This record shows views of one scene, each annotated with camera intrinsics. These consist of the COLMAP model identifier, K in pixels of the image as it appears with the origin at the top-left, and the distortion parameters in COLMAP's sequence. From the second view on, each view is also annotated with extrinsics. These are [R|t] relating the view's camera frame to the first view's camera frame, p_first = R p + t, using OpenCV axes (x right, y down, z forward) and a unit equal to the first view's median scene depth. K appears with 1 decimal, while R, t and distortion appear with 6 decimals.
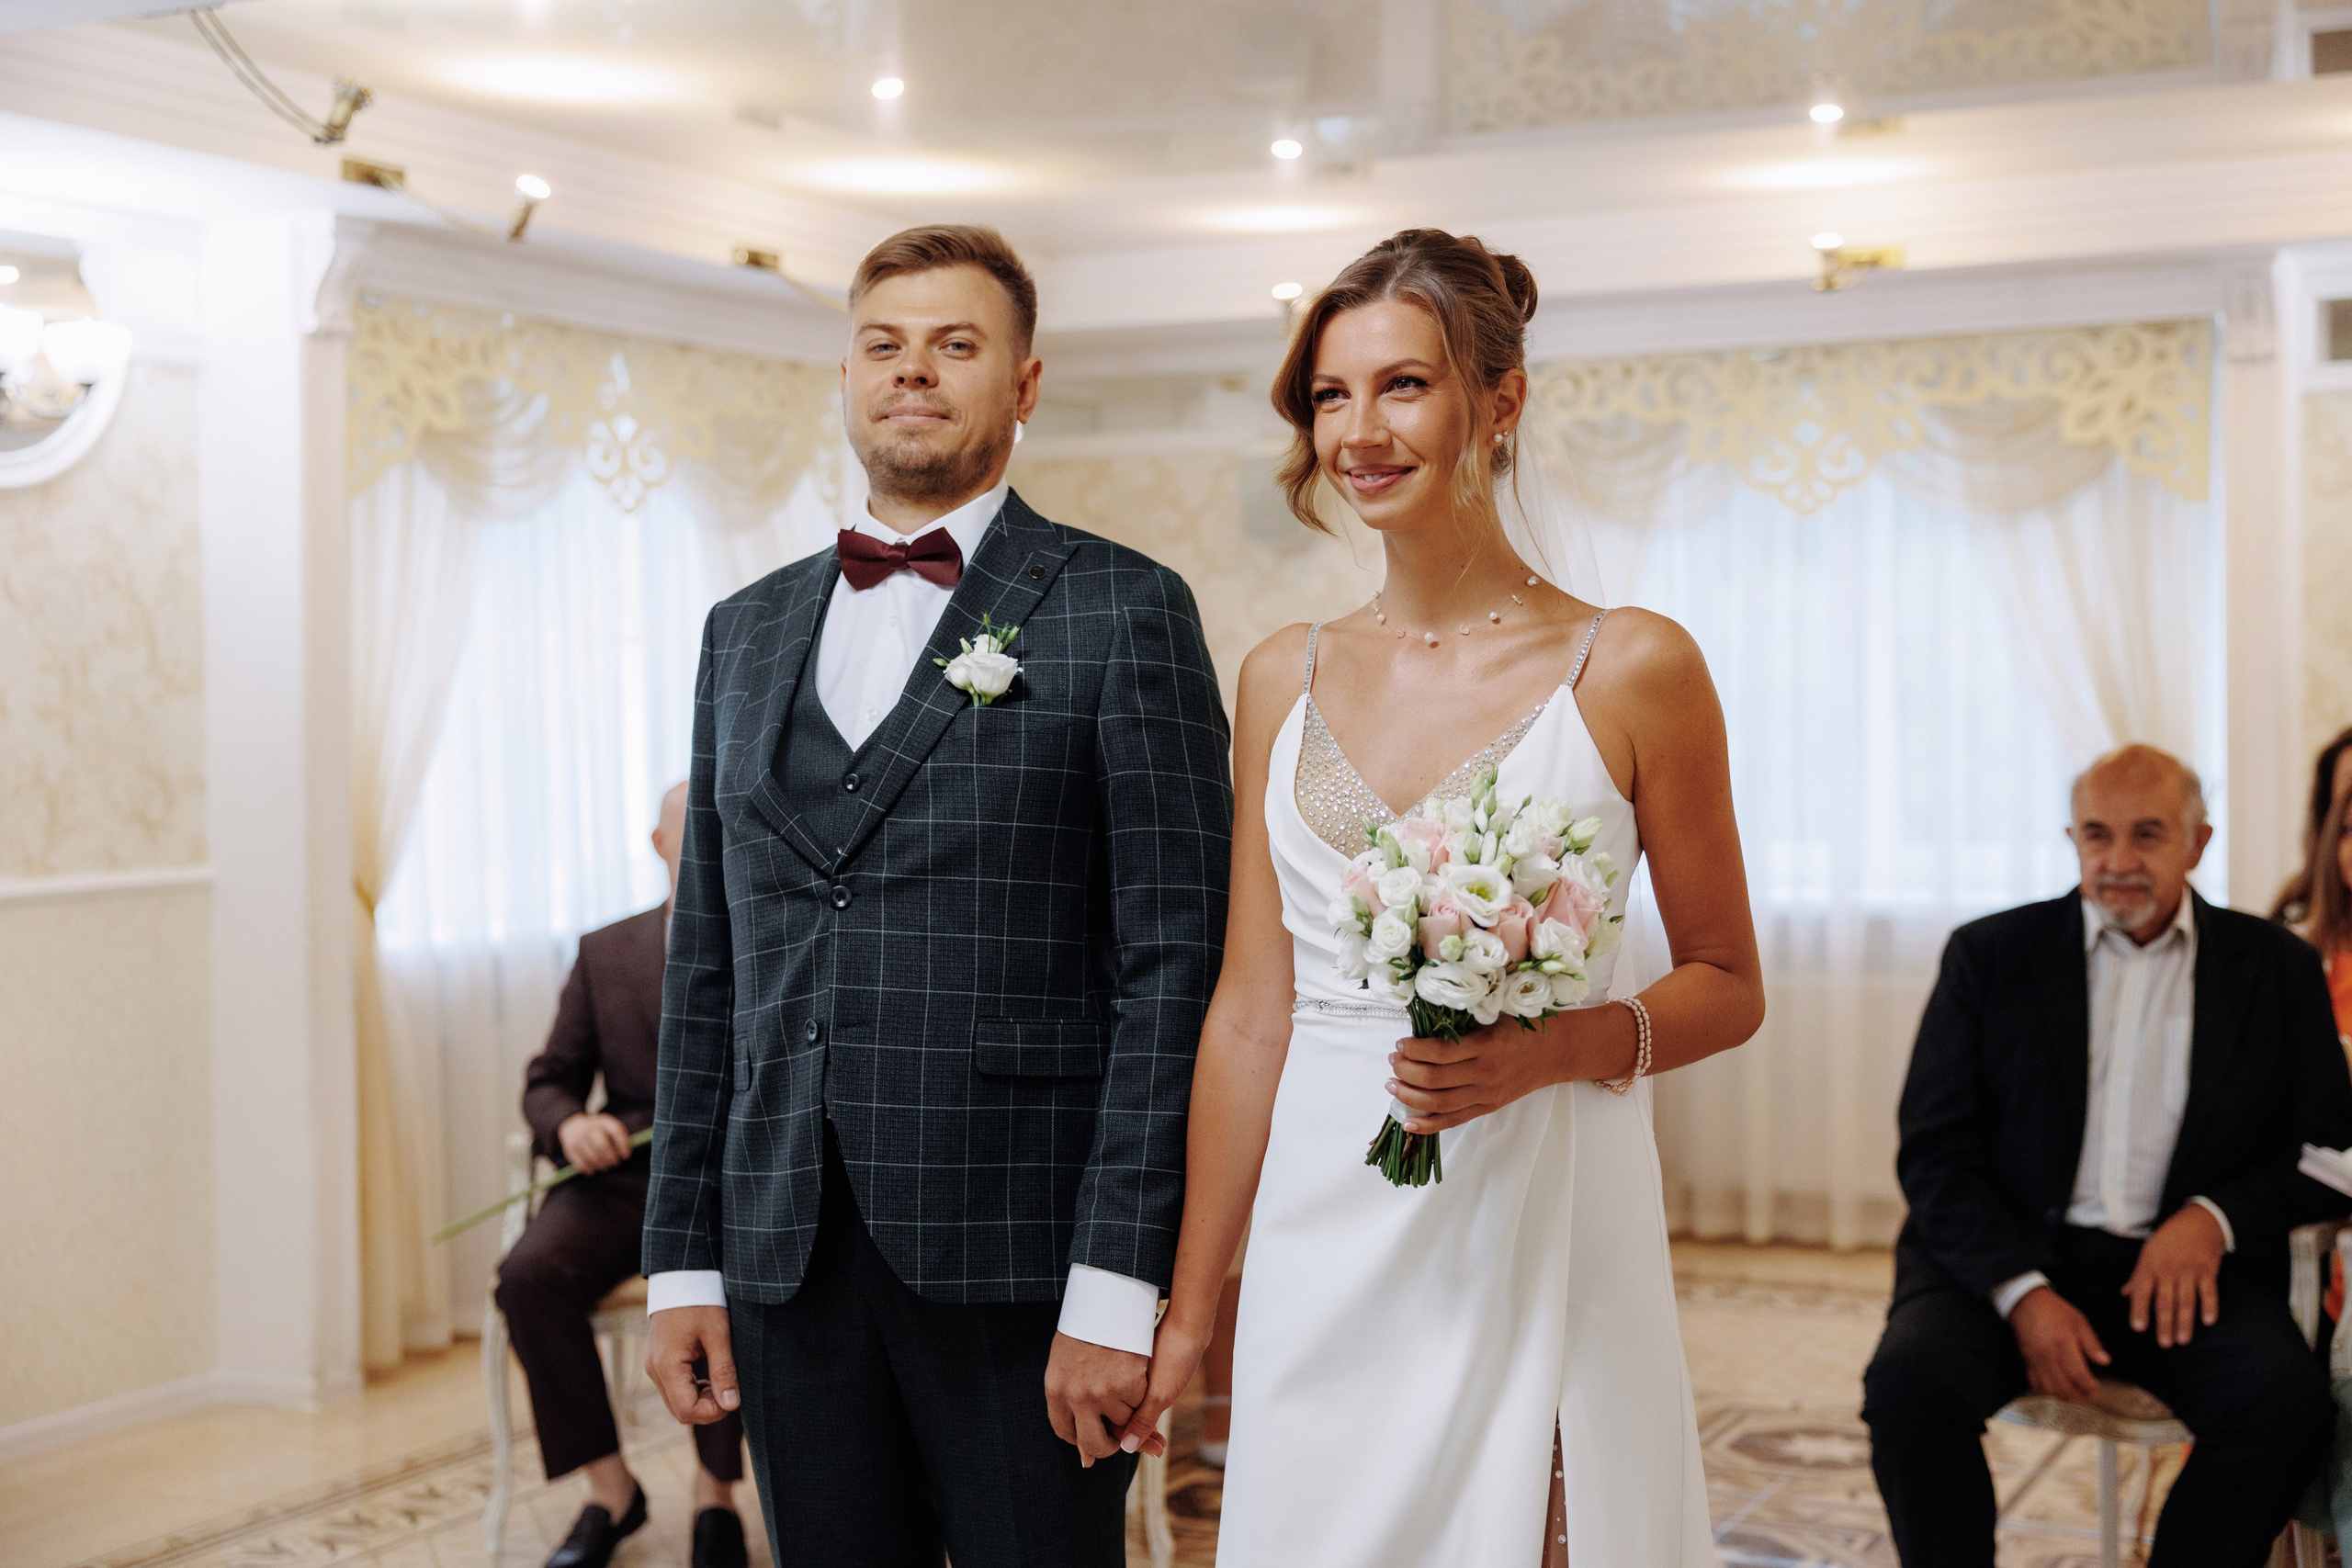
lens RADIAL K [[3219.3, 0, 1197.7], [0, 3219.3, 786.1], [0, 0, 1]] dist [0.019909, 0.000000]
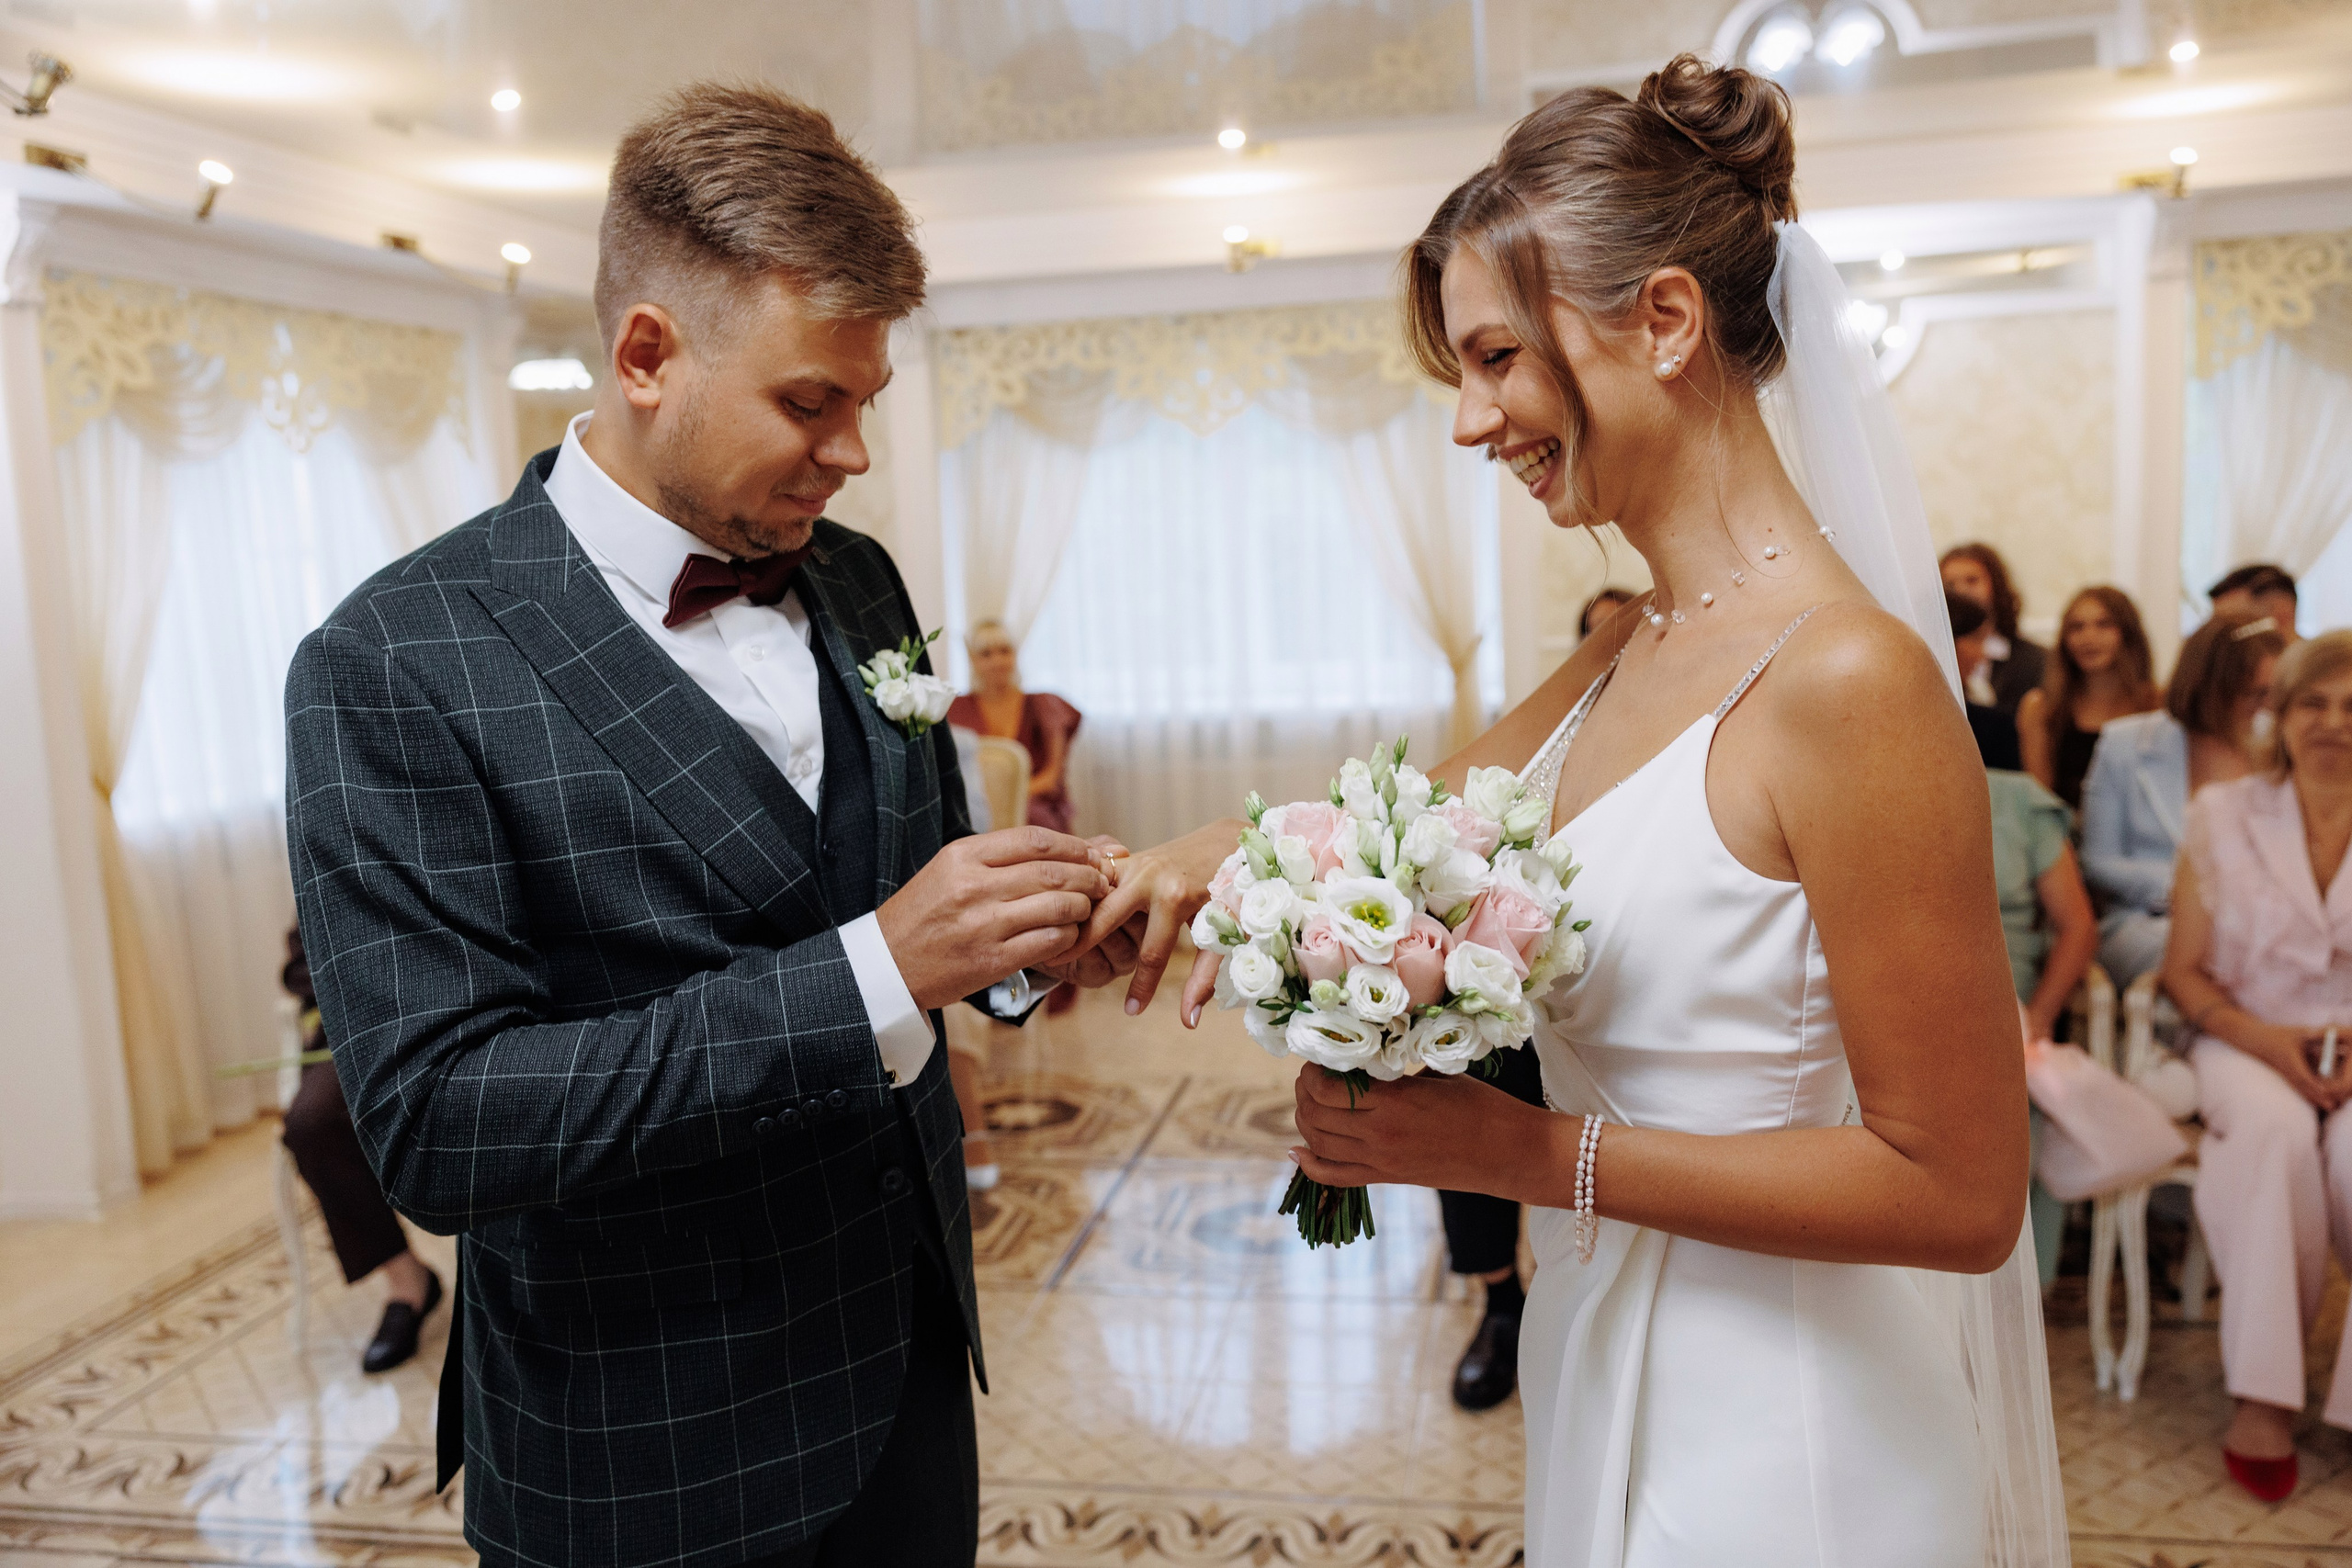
lens RADIAL K [[1996.2, 0, 1180.7], [0, 1996.2, 800.0], [0, 0, 1]] dist [0.003742, 0.028939]
pose [[0.962927, -0.066983, 0.261314, -0.066834], [0.039584, 0.993281, 0.108745, -0.025137], [-0.266842, -0.094370, 0.959109, 0.179340]]
